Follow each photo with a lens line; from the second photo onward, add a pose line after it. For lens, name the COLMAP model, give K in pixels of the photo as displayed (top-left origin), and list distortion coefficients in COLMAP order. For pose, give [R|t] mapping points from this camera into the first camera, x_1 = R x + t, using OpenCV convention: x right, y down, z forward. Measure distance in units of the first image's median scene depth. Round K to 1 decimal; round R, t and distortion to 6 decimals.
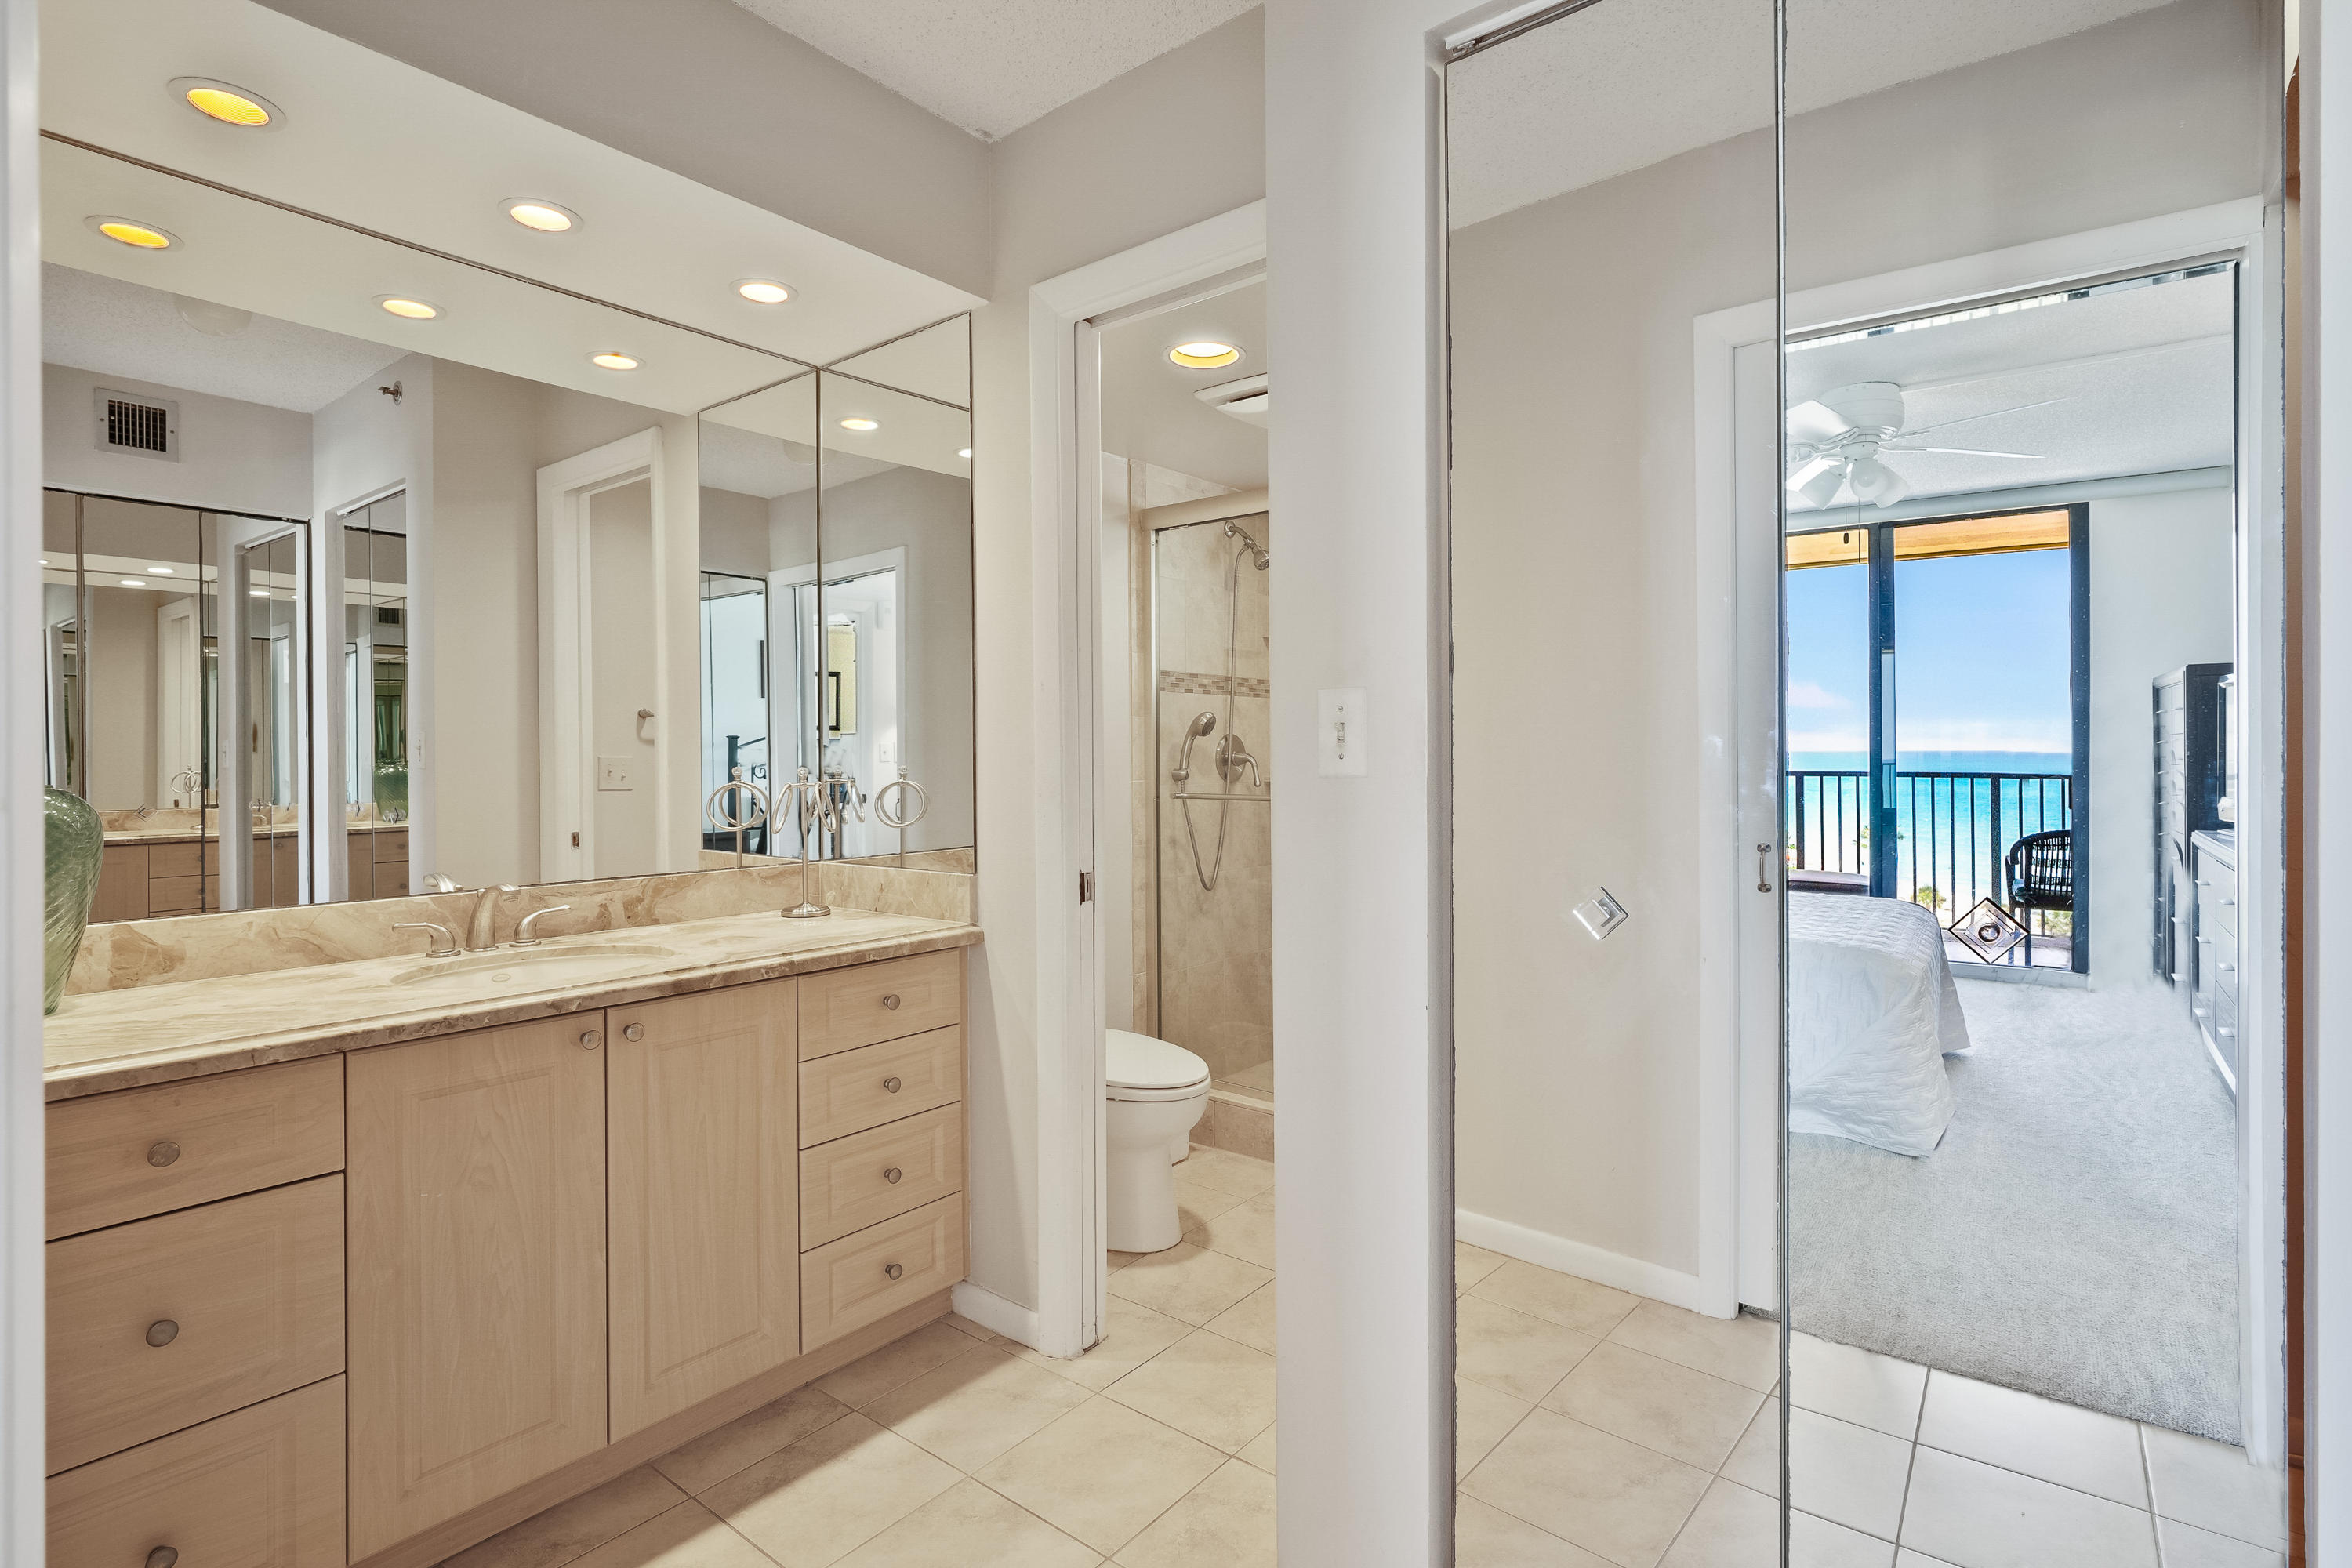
lens RADIAL K [[1150.4, 0, 1182.5], [0, 1150.4, 757.5], [0, 0, 1]] dist [-0.006291, 0.003479]
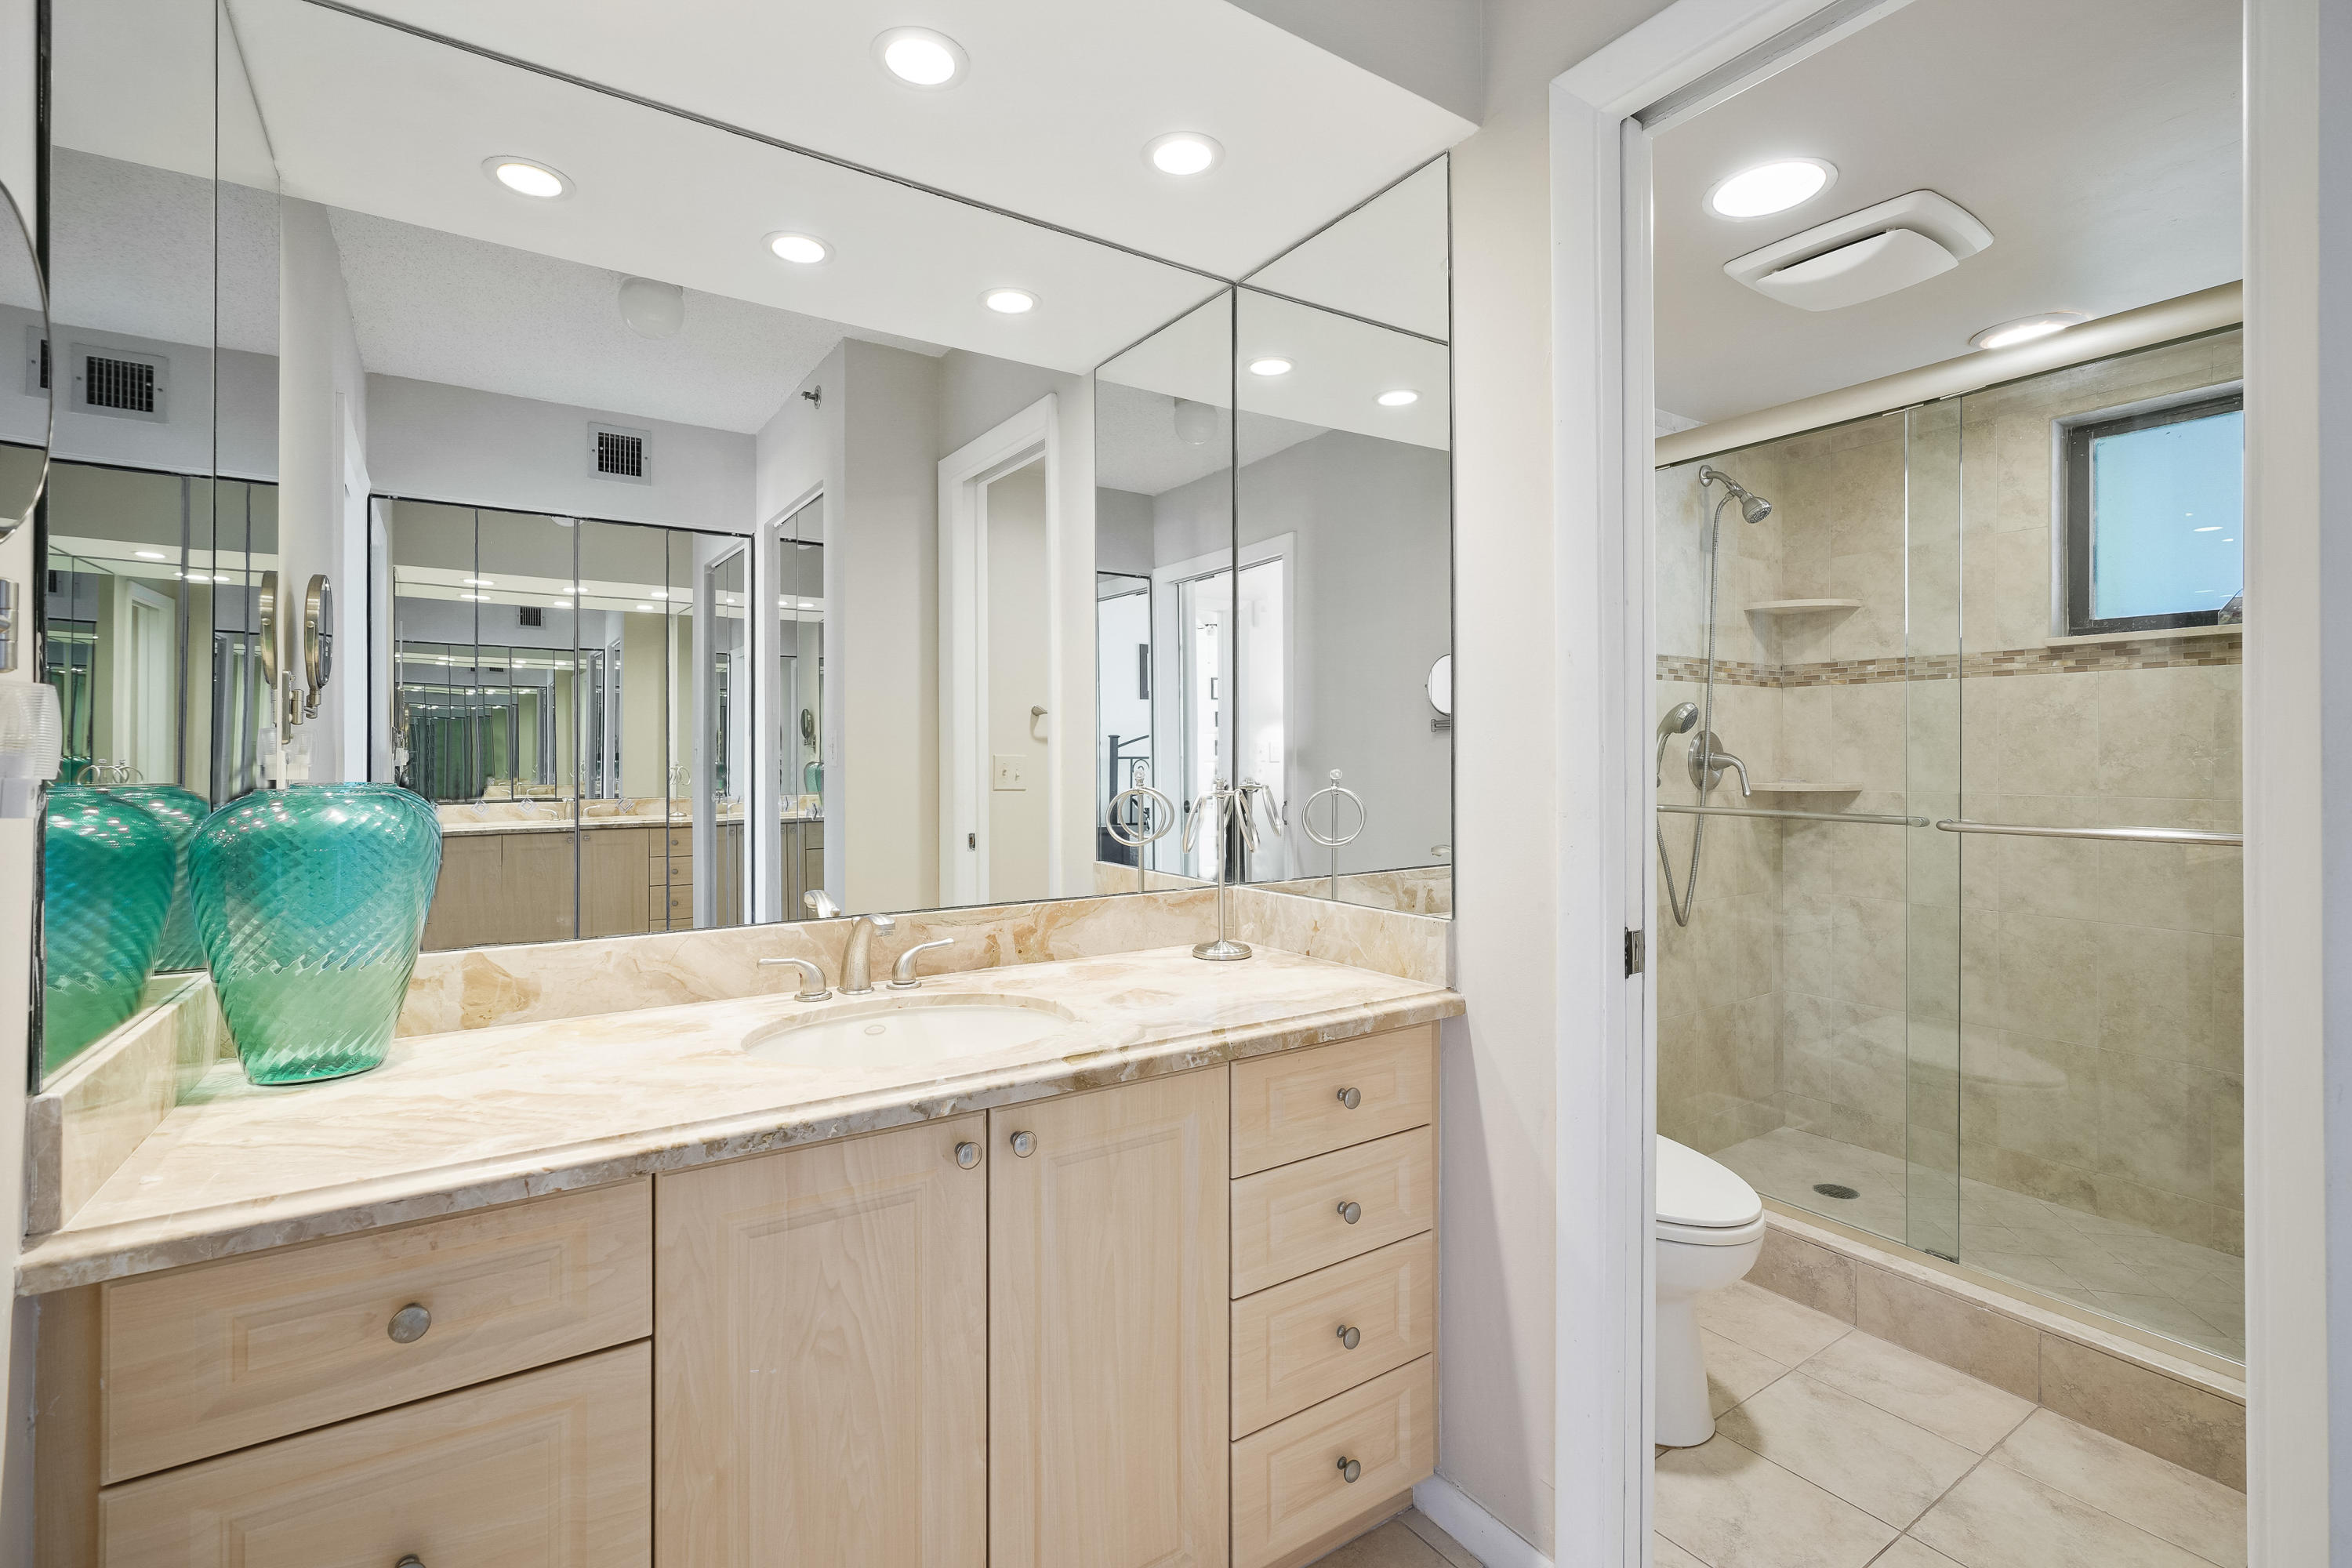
lens RADIAL K [[1061.2, 0, 1174.0], [0, 1061.2, 755.5], [0, 0, 1]] dist [-0.002923, 0.004084]
pose [[0.952566, 0.004751, -0.304296, -0.109175], [-0.005021, 0.999987, -0.000102, -0.001580], [0.304291, 0.001625, 0.952578, 0.230917]]
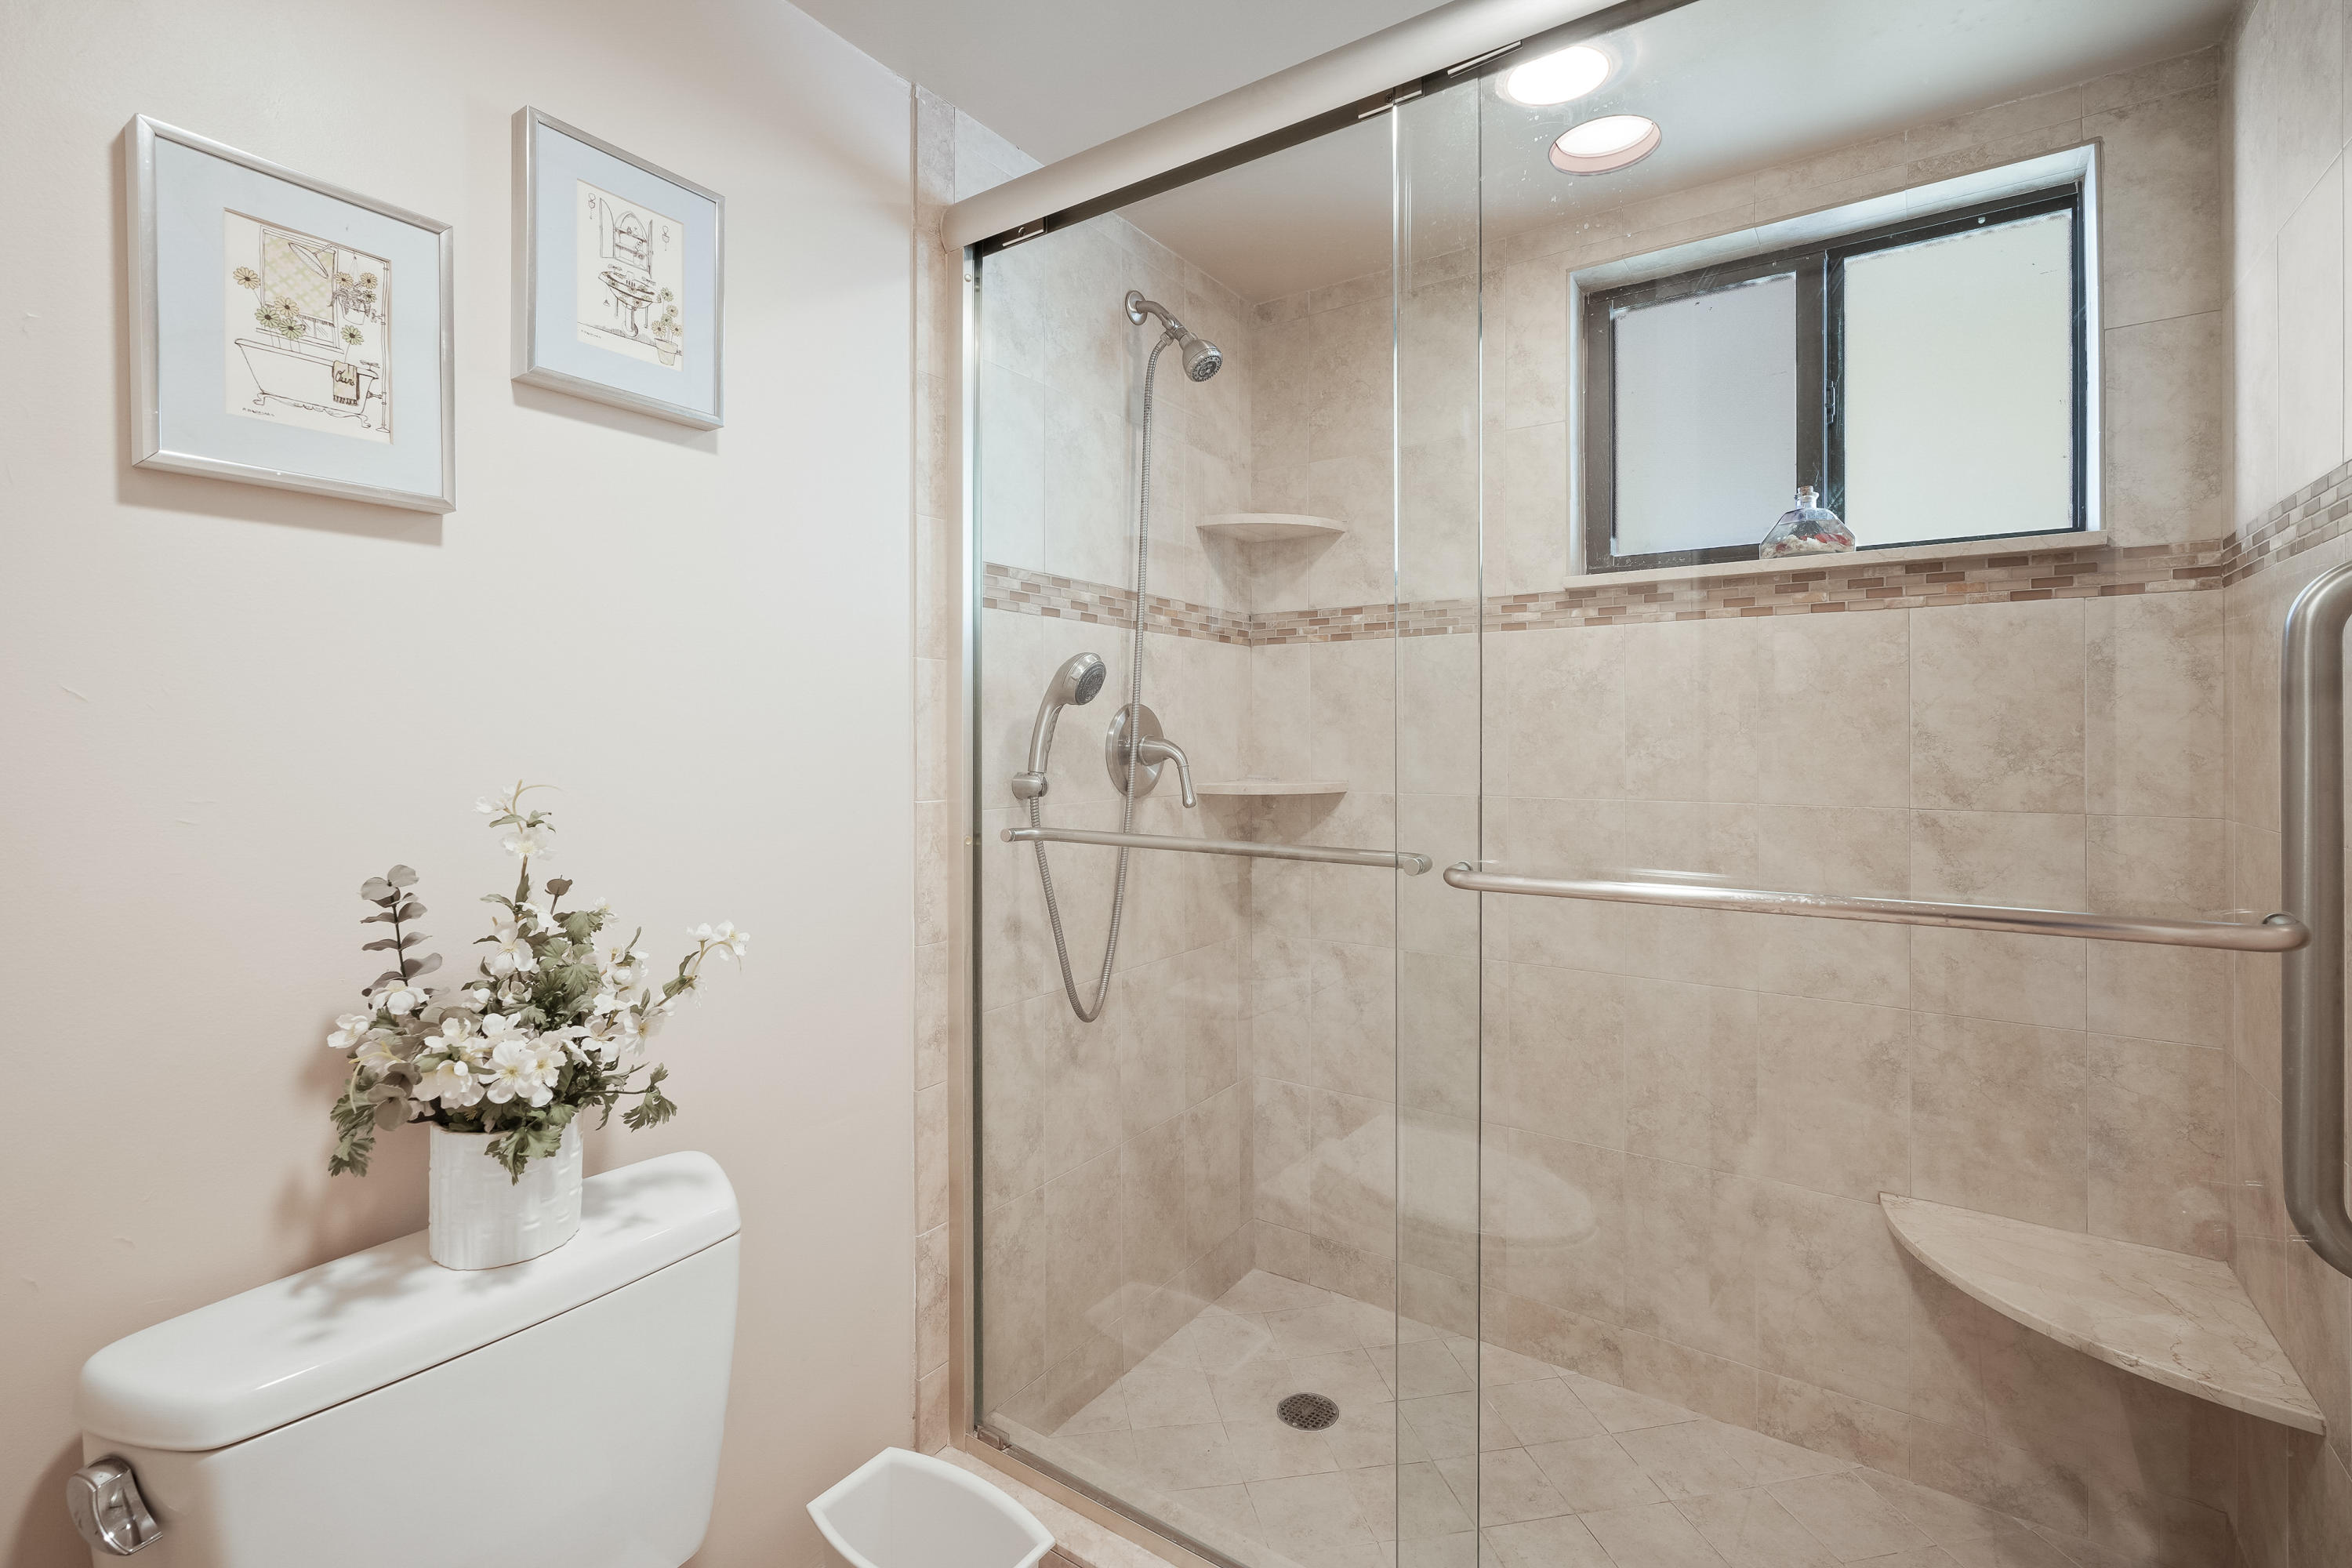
lens RADIAL K [[1061.2, 0, 1169.8], [0, 1061.2, 739.3], [0, 0, 1]] dist [-0.002923, 0.004084]
pose [[0.996965, 0.005185, 0.077683, 0.025593], [-0.004727, 0.999970, -0.006089, -0.002066], [-0.077712, 0.005704, 0.996960, 0.664323]]
